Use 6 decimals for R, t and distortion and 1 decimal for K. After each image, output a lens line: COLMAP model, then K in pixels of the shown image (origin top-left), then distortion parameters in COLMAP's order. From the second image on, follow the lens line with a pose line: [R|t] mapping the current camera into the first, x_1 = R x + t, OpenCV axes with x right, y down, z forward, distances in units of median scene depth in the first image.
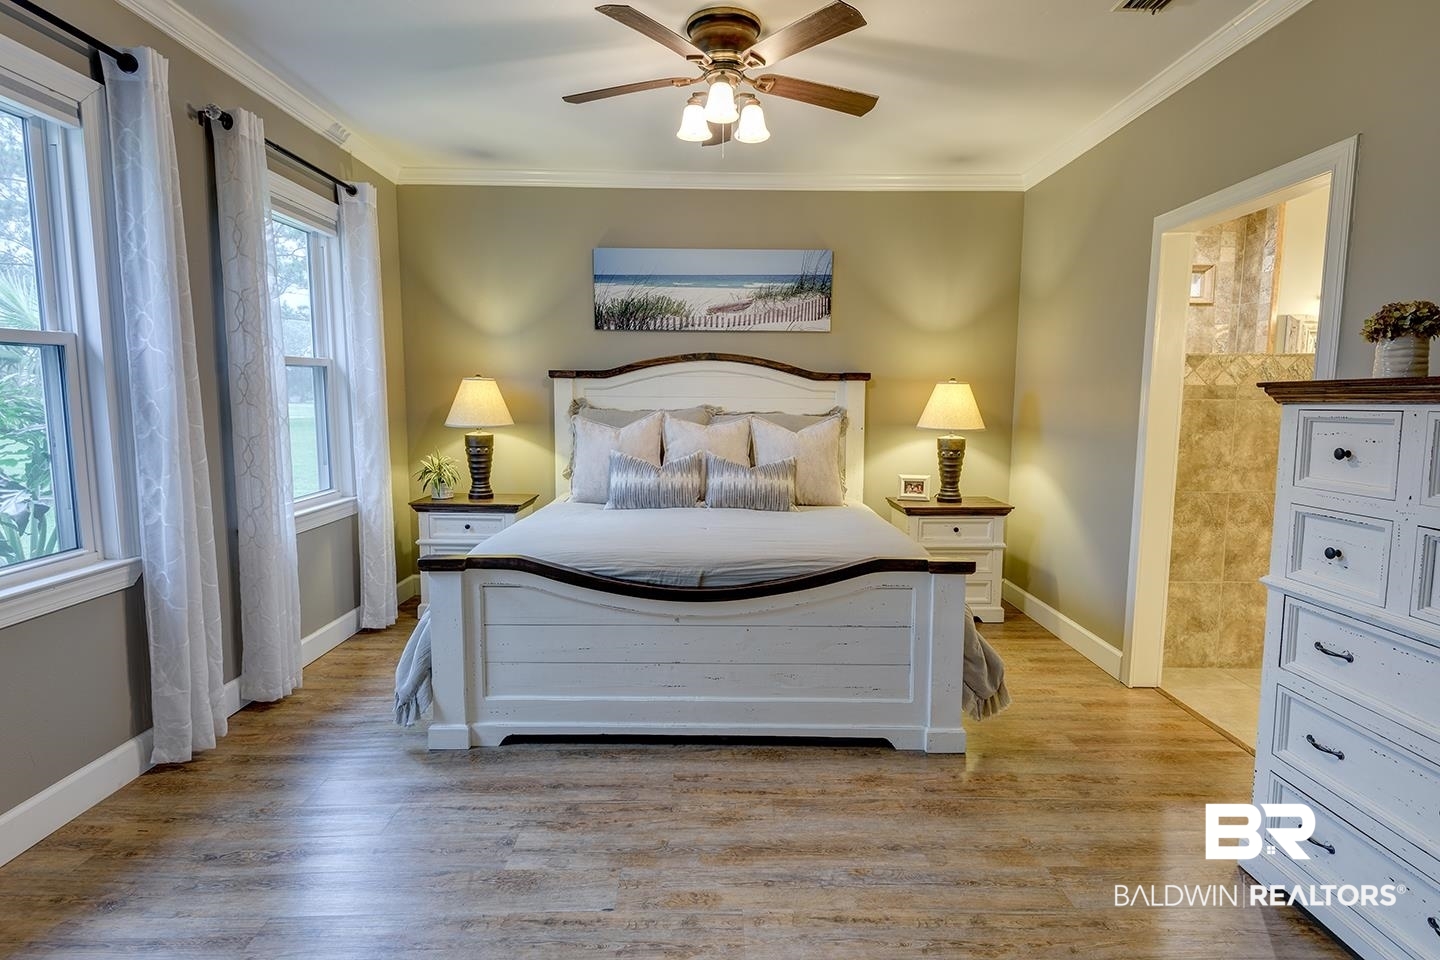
lens RADIAL K [[748.3, 0, 723.8], [0, 748.3, 478.8], [0, 0, 1]] dist [0.036893, -0.026262]
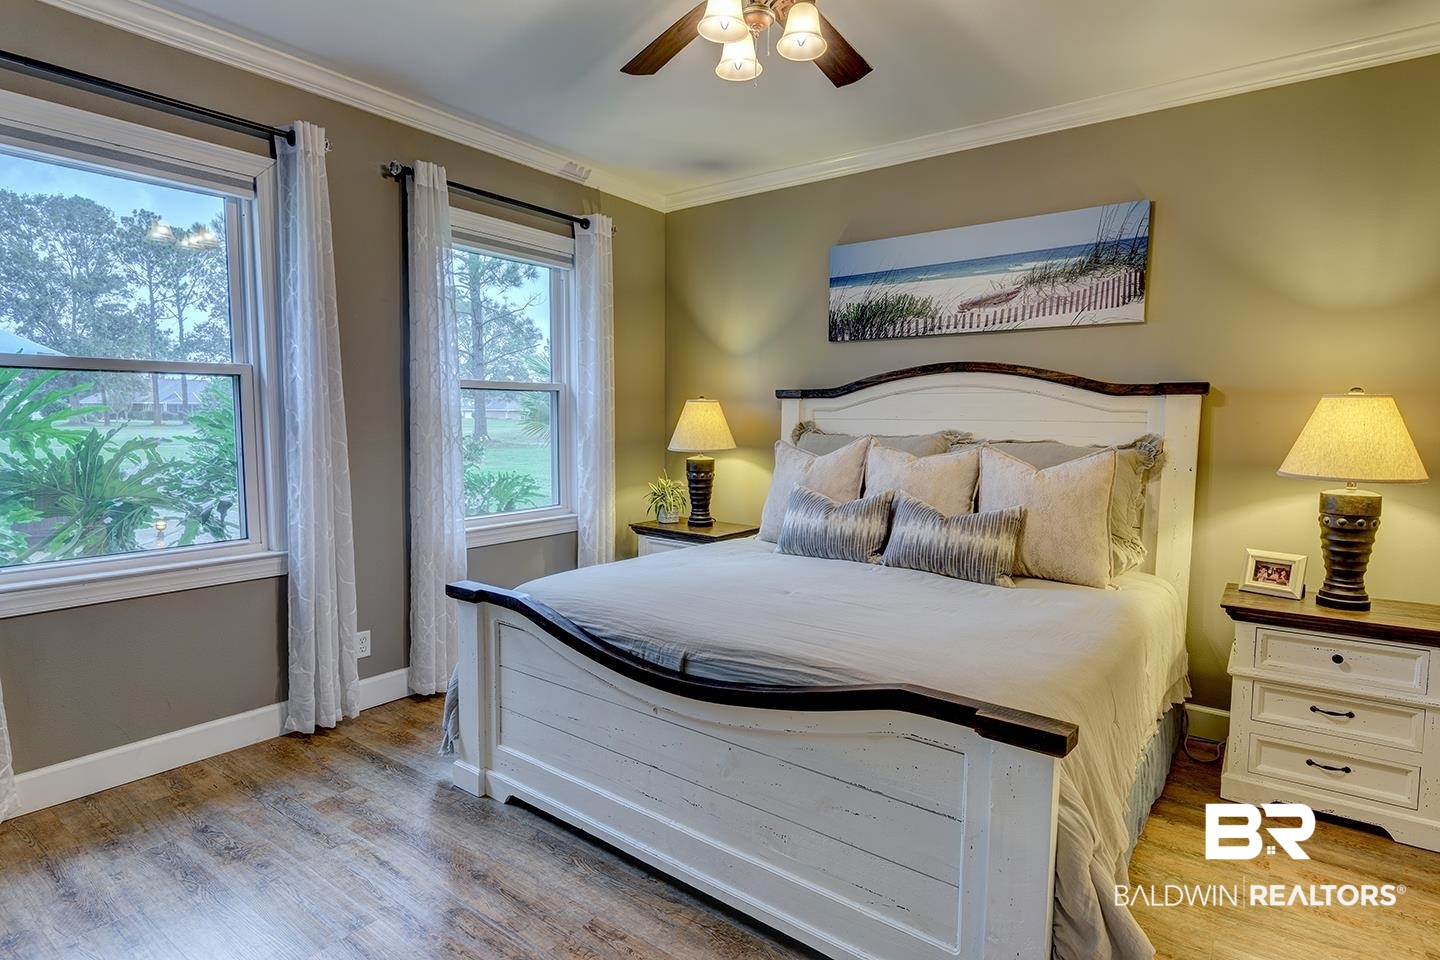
lens RADIAL K [[748.3, 0, 723.8], [0, 748.3, 478.8], [0, 0, 1]] dist [0.036893, -0.026262]
pose [[0.792198, 0.049935, -0.608217, 0.275410], [-0.070951, 0.997424, -0.010525, -0.025998], [0.606125, 0.051491, 0.793701, 0.266786]]
